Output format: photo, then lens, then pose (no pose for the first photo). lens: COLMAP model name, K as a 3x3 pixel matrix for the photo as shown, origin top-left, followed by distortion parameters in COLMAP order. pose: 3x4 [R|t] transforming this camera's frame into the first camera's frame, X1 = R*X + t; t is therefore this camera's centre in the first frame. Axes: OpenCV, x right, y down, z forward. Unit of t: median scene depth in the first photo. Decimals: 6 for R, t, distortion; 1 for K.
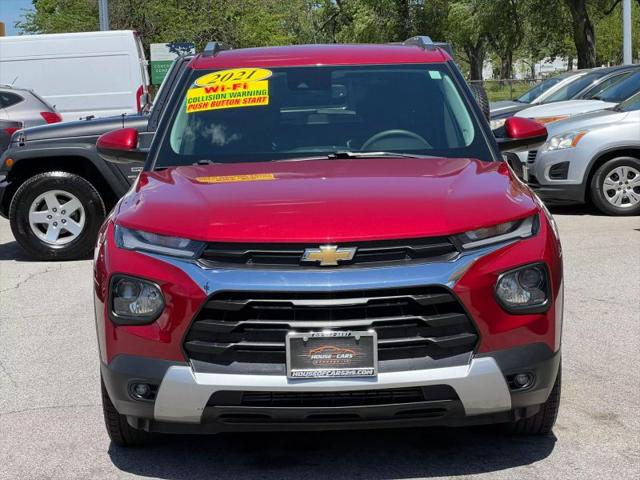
lens RADIAL K [[1430.1, 0, 320.0], [0, 1430.1, 240.0], [0, 0, 1]] dist [-0.117448, 4.369717]
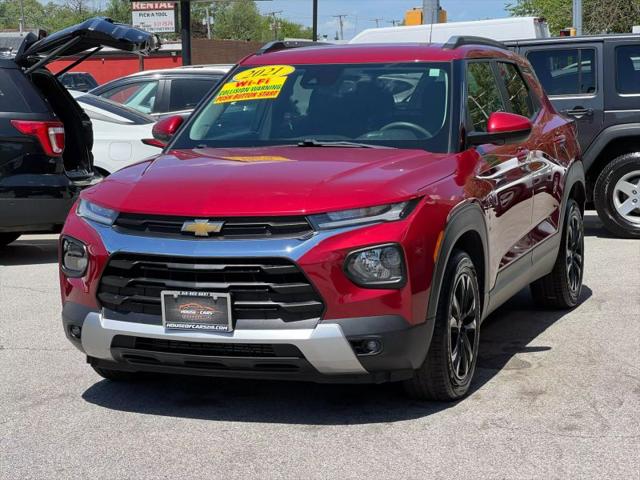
lens RADIAL K [[1430.1, 0, 320.0], [0, 1430.1, 240.0], [0, 0, 1]] dist [-0.117448, 4.369717]
pose [[0.934504, 0.050121, -0.352406, 0.509183], [-0.045920, 0.998739, 0.020277, -0.007281], [0.352978, -0.002766, 0.935627, -0.073324]]
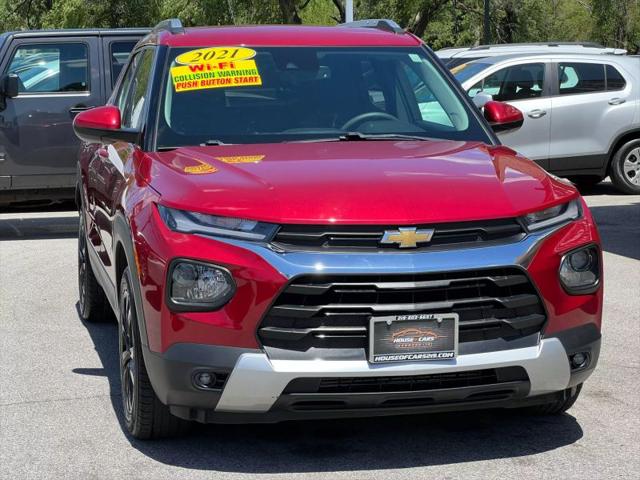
lens RADIAL K [[1430.1, 0, 320.0], [0, 1430.1, 240.0], [0, 0, 1]] dist [-0.117448, 4.369717]
pose [[0.976204, -0.005576, 0.216782, -0.262642], [0.004084, 0.999965, 0.007331, 0.005109], [-0.216815, -0.006272, 0.976193, 0.051585]]
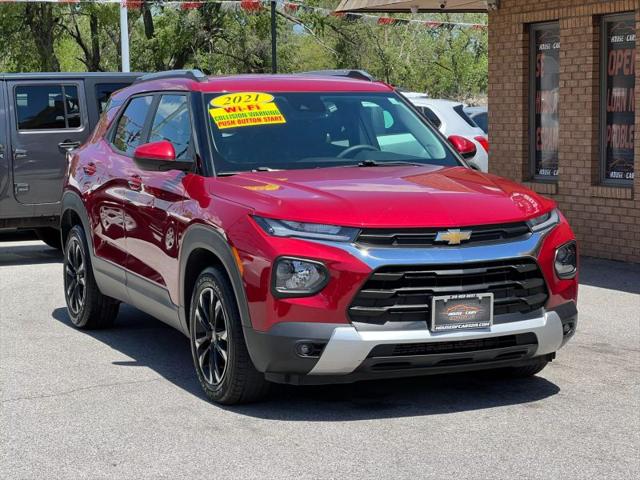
lens RADIAL K [[1430.1, 0, 320.0], [0, 1430.1, 240.0], [0, 0, 1]] dist [-0.117448, 4.369717]
pose [[0.919252, -0.017566, 0.393278, -0.611307], [0.026903, 0.999472, -0.018240, 0.034044], [-0.392750, 0.027347, 0.919239, -0.148907]]
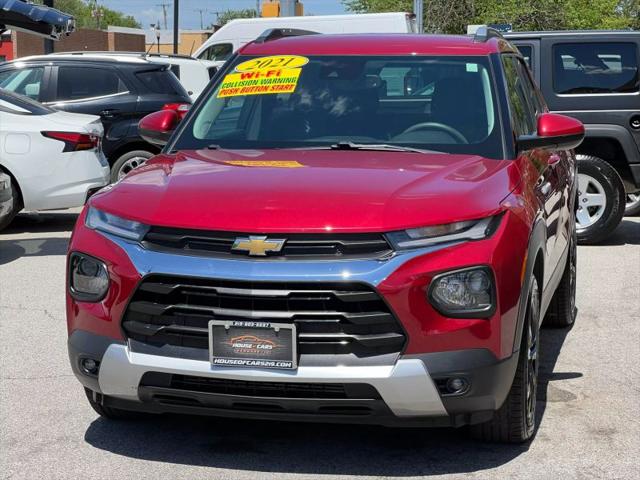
lens RADIAL K [[1430.1, 0, 320.0], [0, 1430.1, 240.0], [0, 0, 1]] dist [-0.117448, 4.369717]
pose [[0.971299, 0.058619, -0.230525, 0.275697], [-0.055649, 0.998262, 0.019373, -0.014763], [0.231260, -0.005988, 0.972874, 0.034086]]
